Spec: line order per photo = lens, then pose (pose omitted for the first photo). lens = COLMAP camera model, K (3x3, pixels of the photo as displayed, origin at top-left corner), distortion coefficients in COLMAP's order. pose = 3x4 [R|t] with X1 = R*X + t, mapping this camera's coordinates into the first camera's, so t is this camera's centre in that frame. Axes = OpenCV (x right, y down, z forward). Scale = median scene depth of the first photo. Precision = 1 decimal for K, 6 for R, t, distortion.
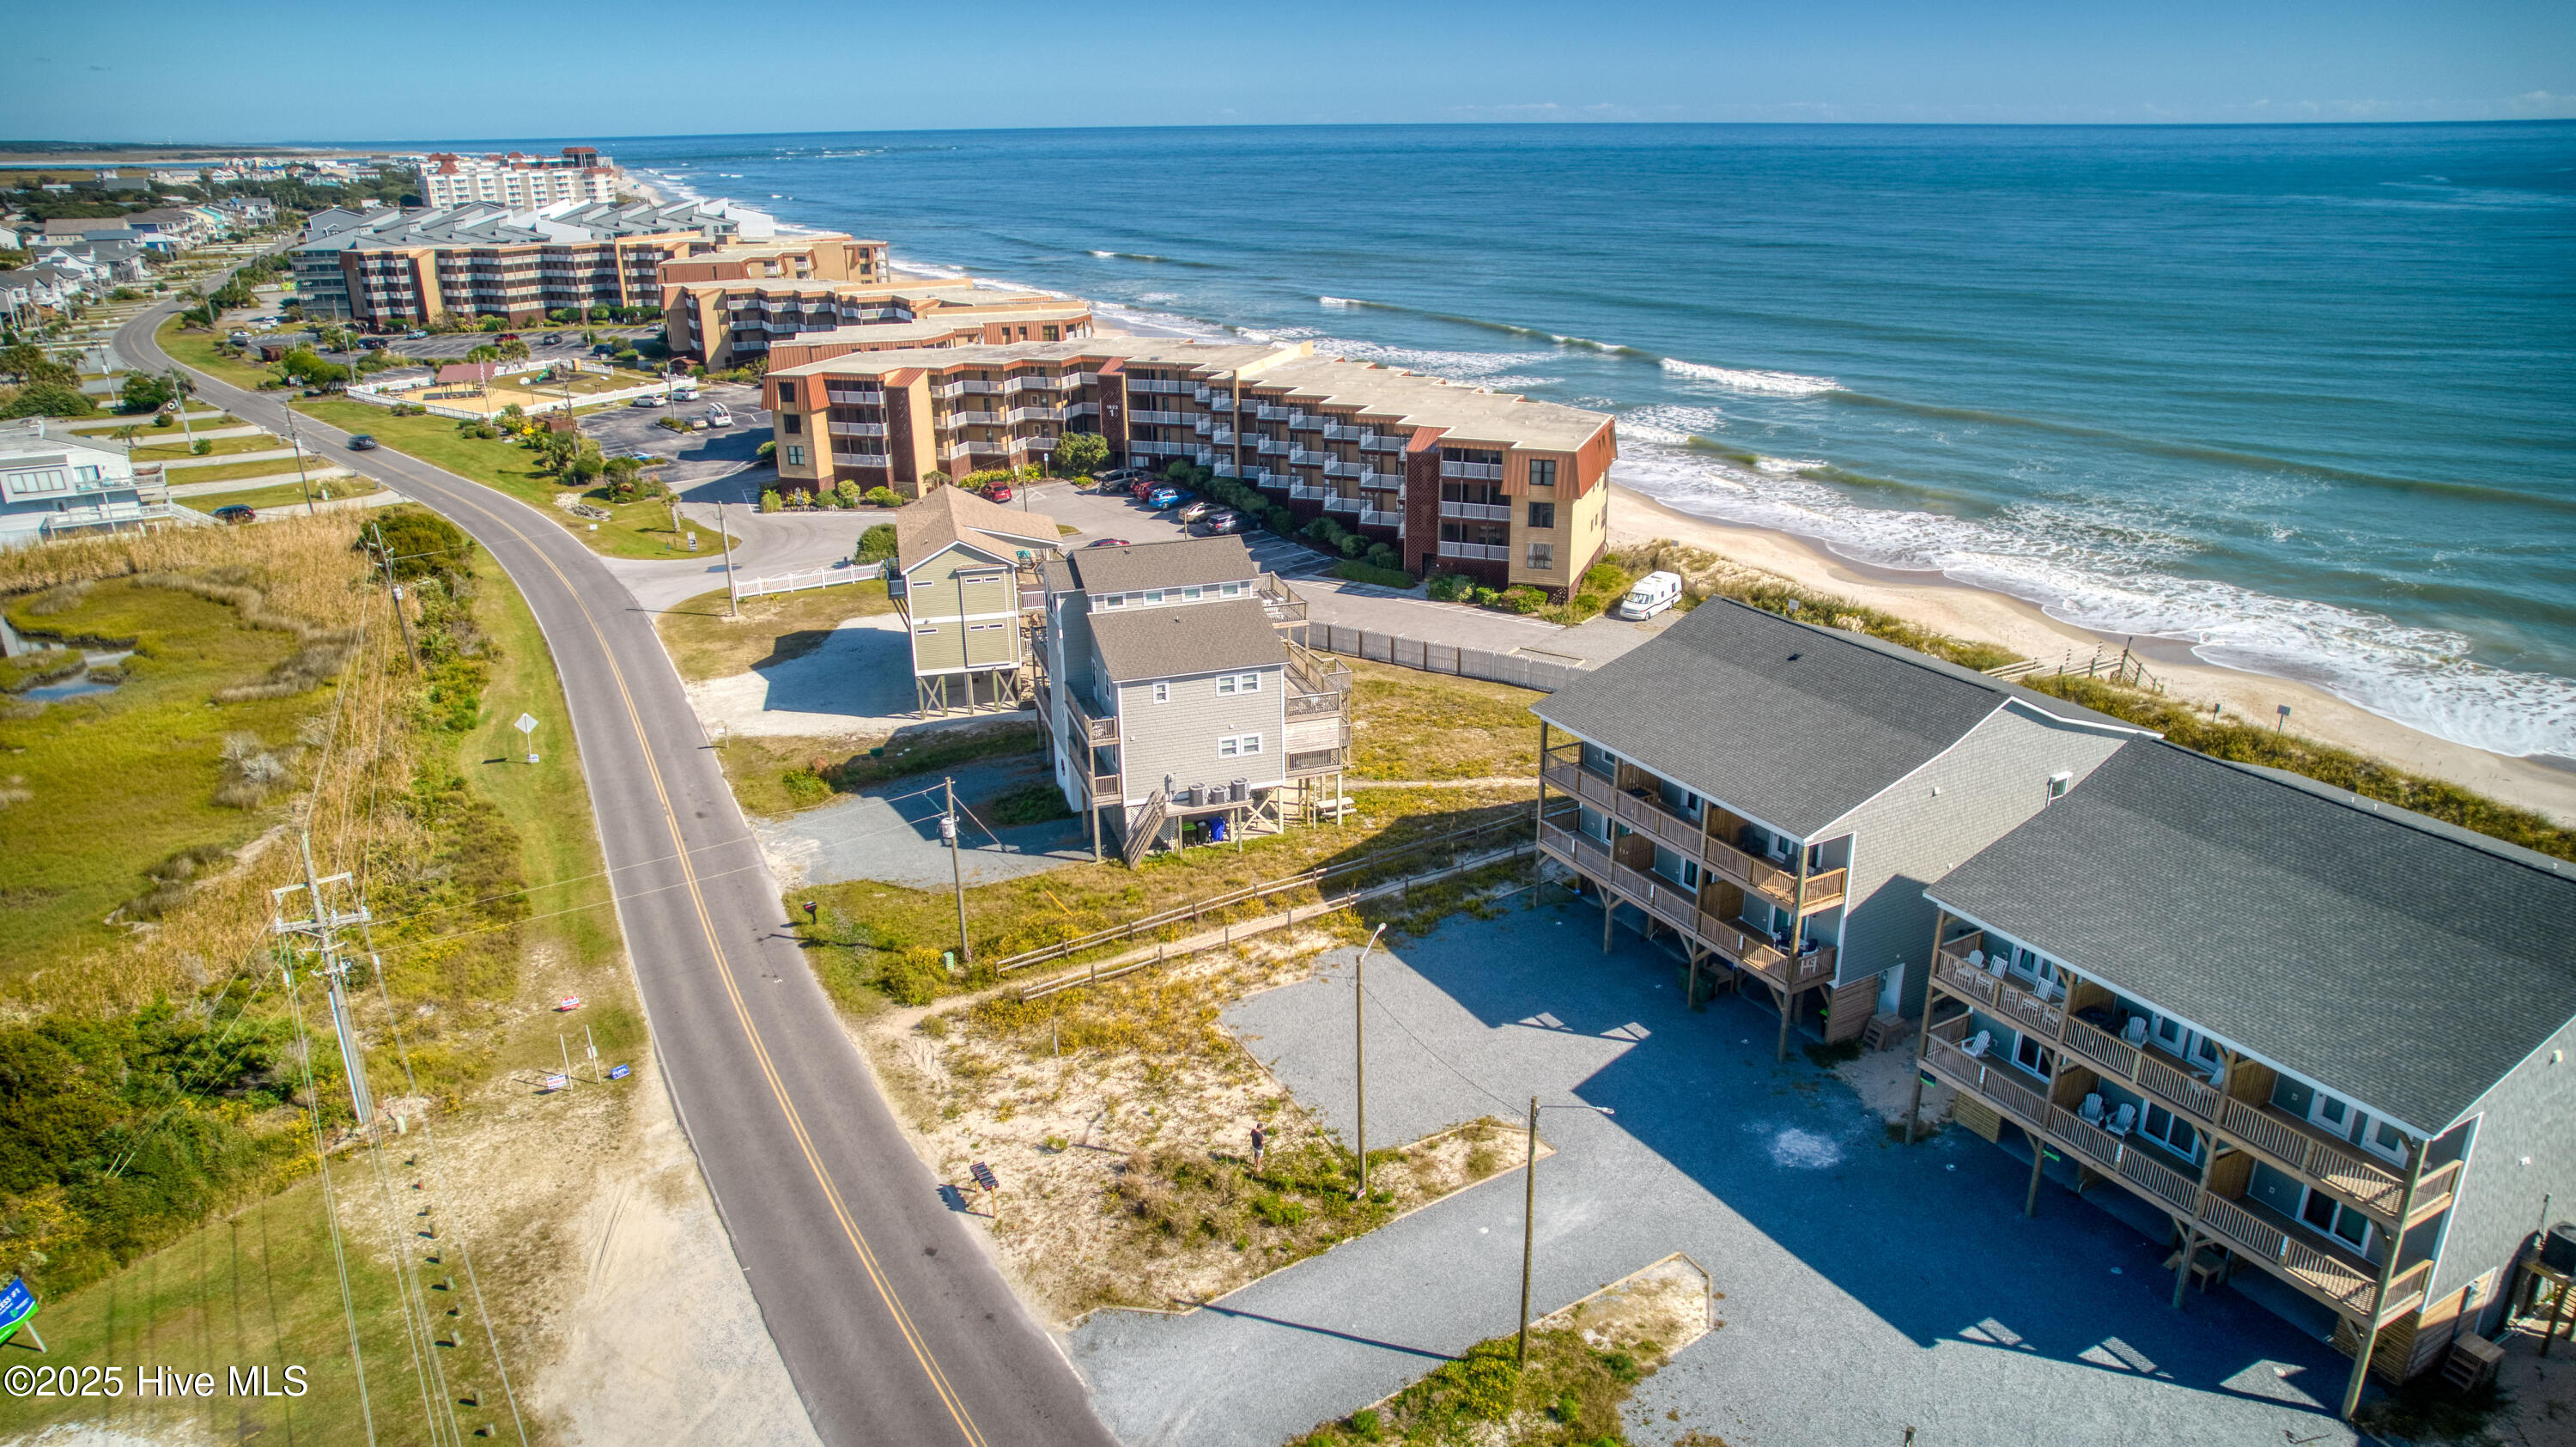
lens RADIAL K [[1646.2, 0, 1292.8], [0, 1646.2, 739.6], [0, 0, 1]] dist [-0.071543, 0.056734]
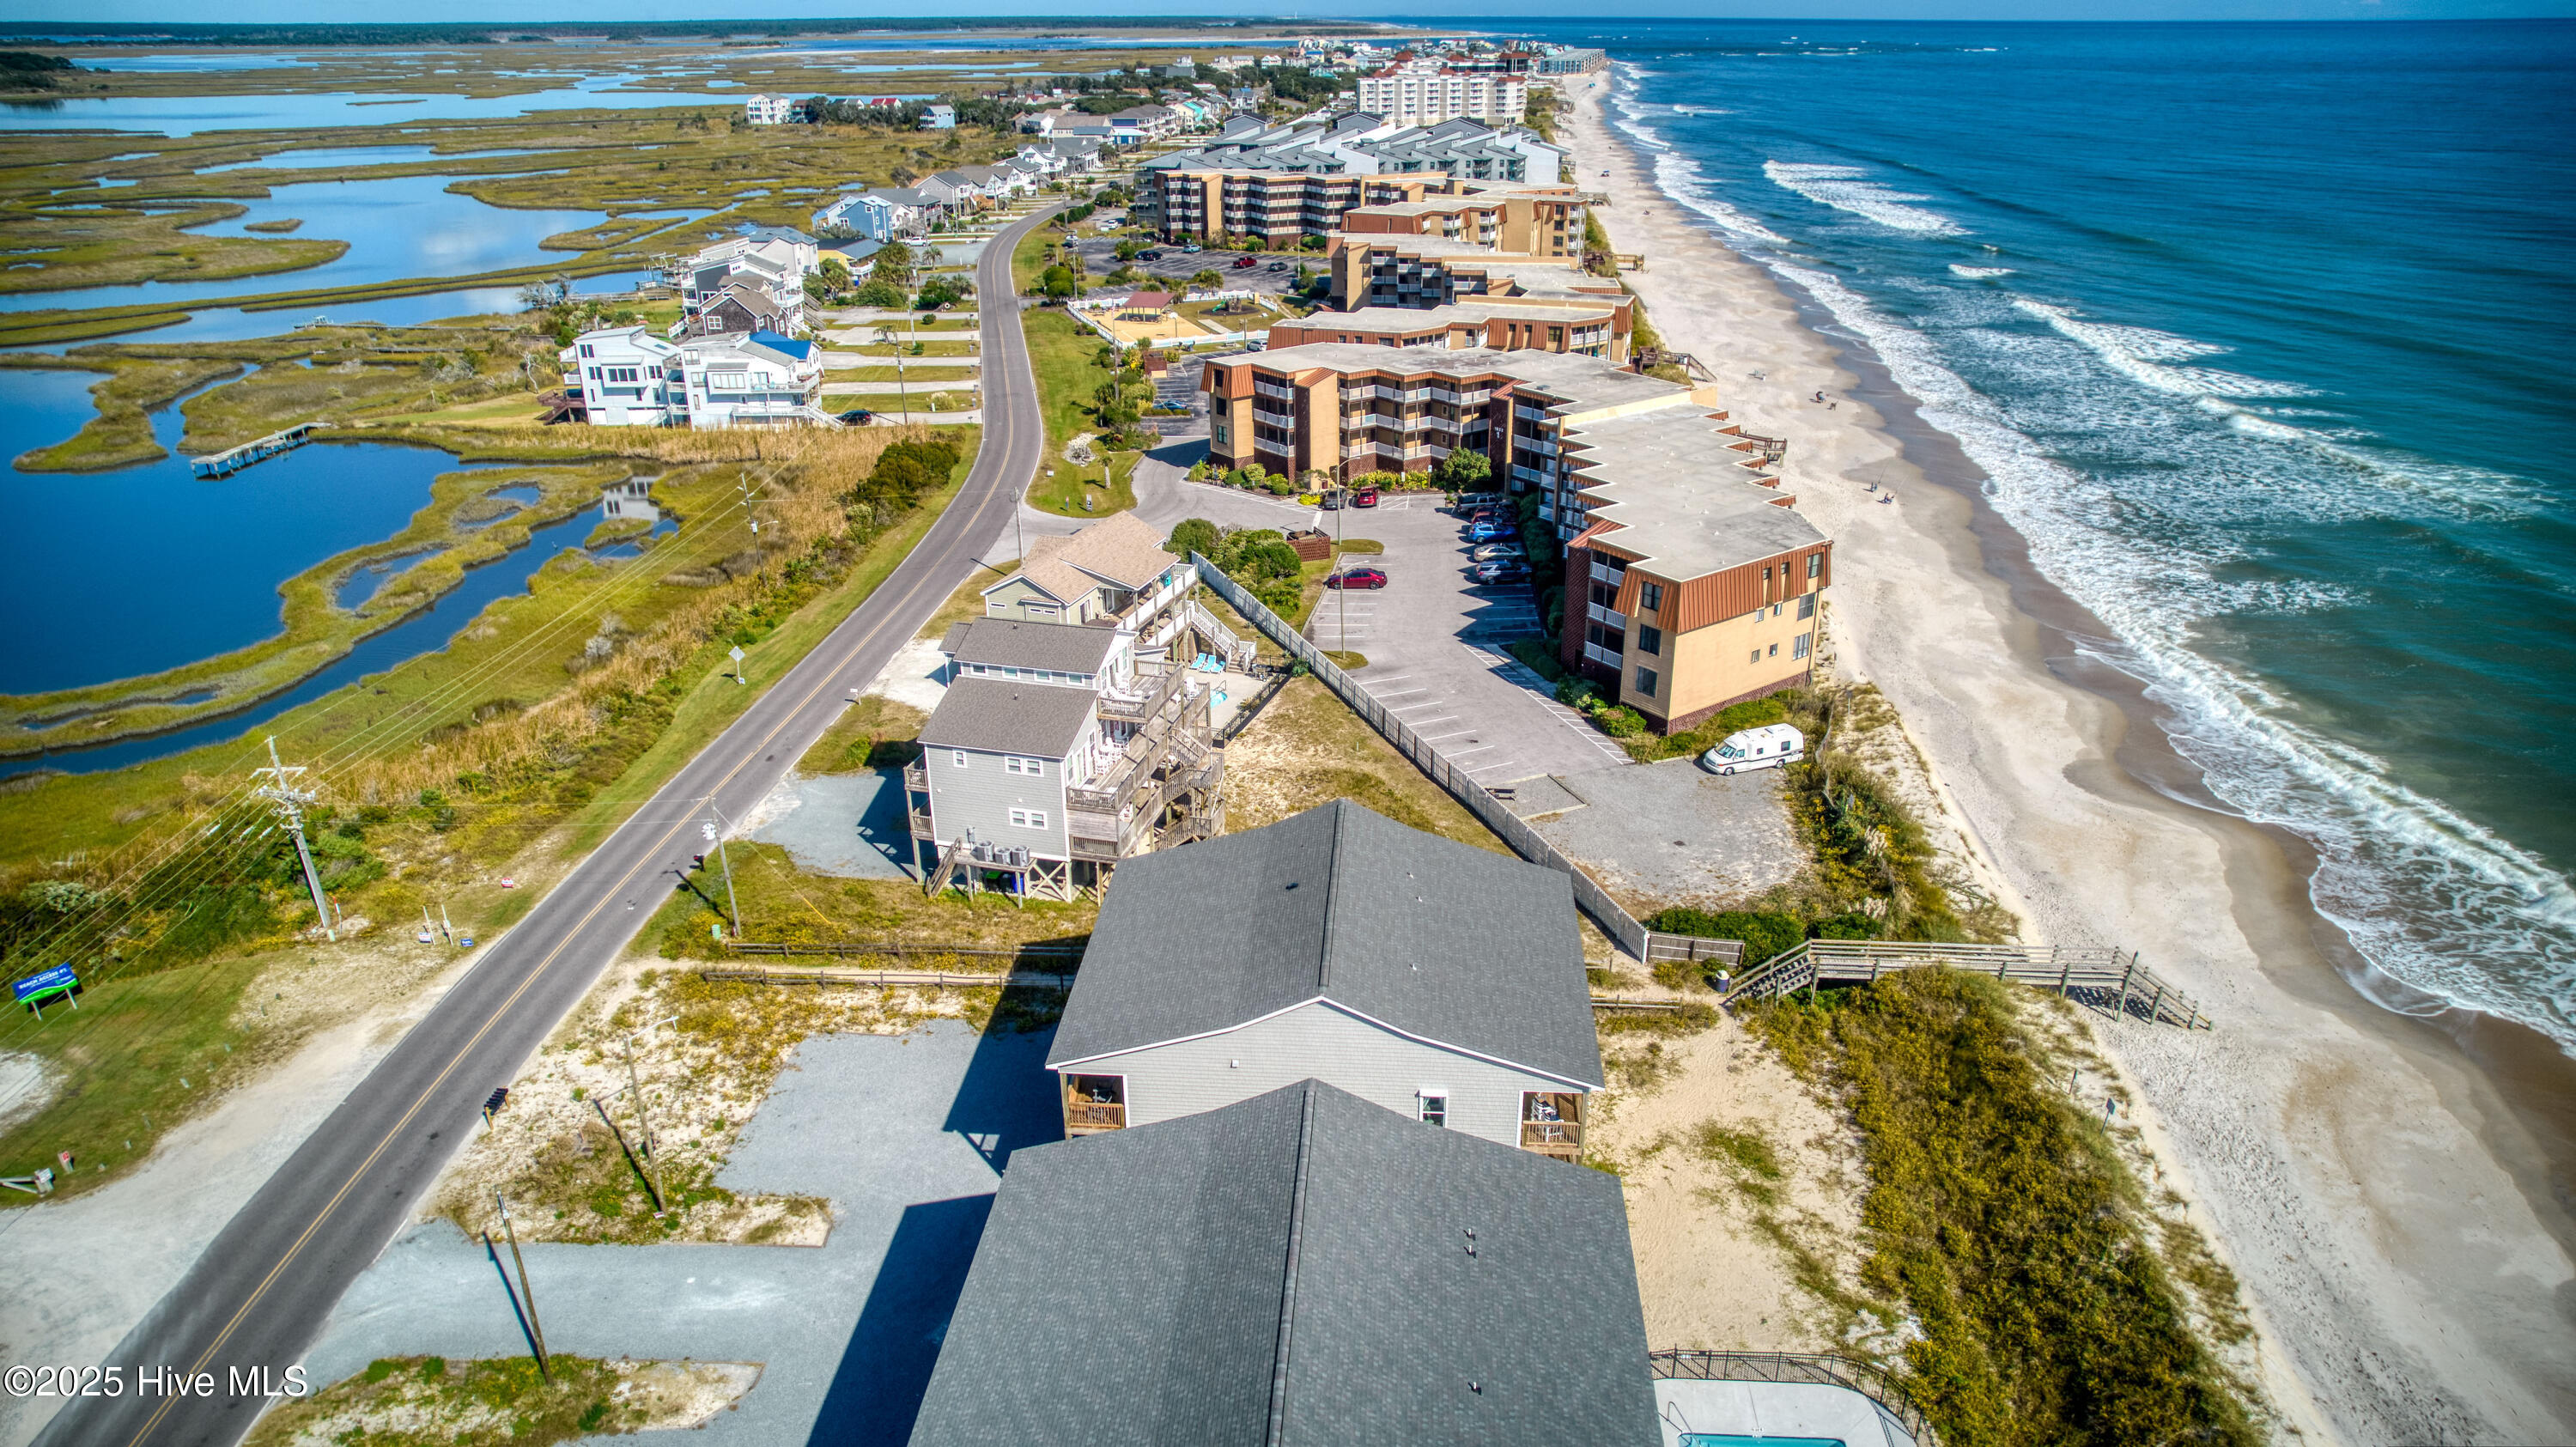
lens RADIAL K [[1652.9, 0, 1295.8], [0, 1652.9, 728.0], [0, 0, 1]] dist [-0.072680, 0.070476]
pose [[0.835228, 0.226127, -0.501259, 0.368115], [-0.198372, 0.974061, 0.108877, -0.118054], [0.512876, 0.008499, 0.858420, 0.064956]]
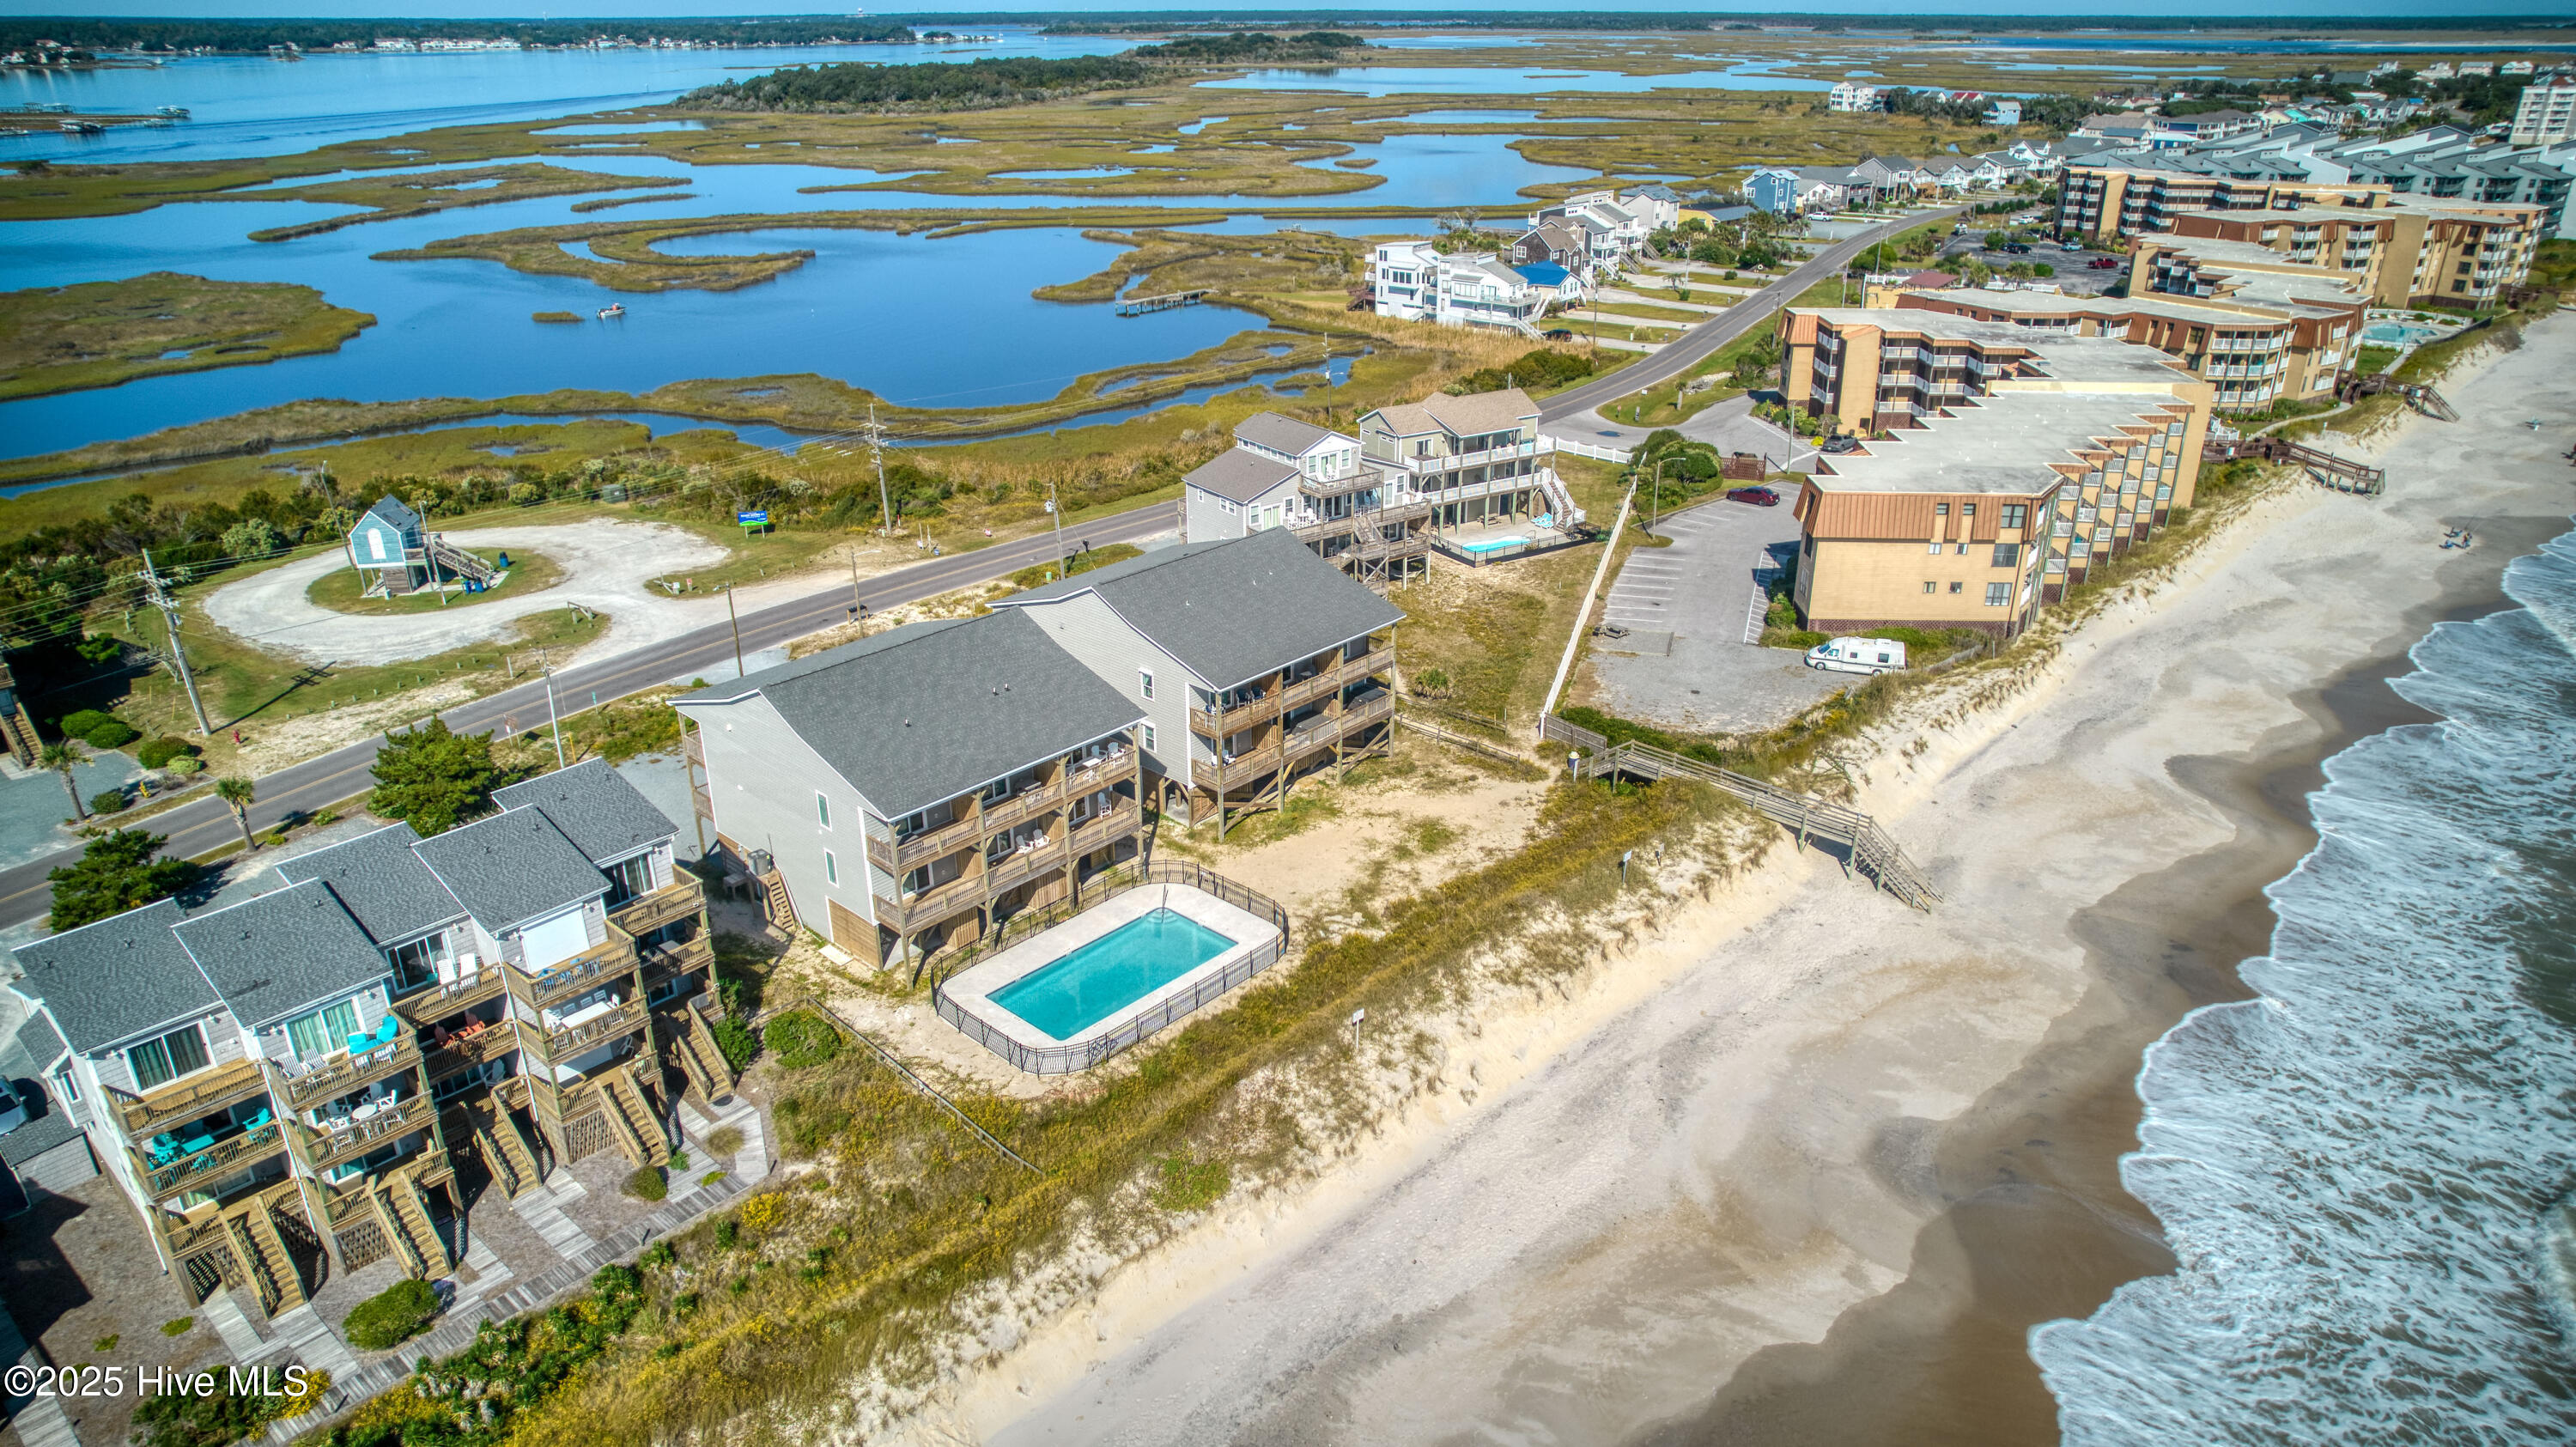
lens RADIAL K [[1652.9, 0, 1295.8], [0, 1652.9, 728.0], [0, 0, 1]] dist [-0.072680, 0.070476]
pose [[0.315822, 0.390776, -0.864610, 0.790388], [-0.339047, 0.897564, 0.281824, -0.170125], [0.886174, 0.204137, 0.415962, 0.230436]]
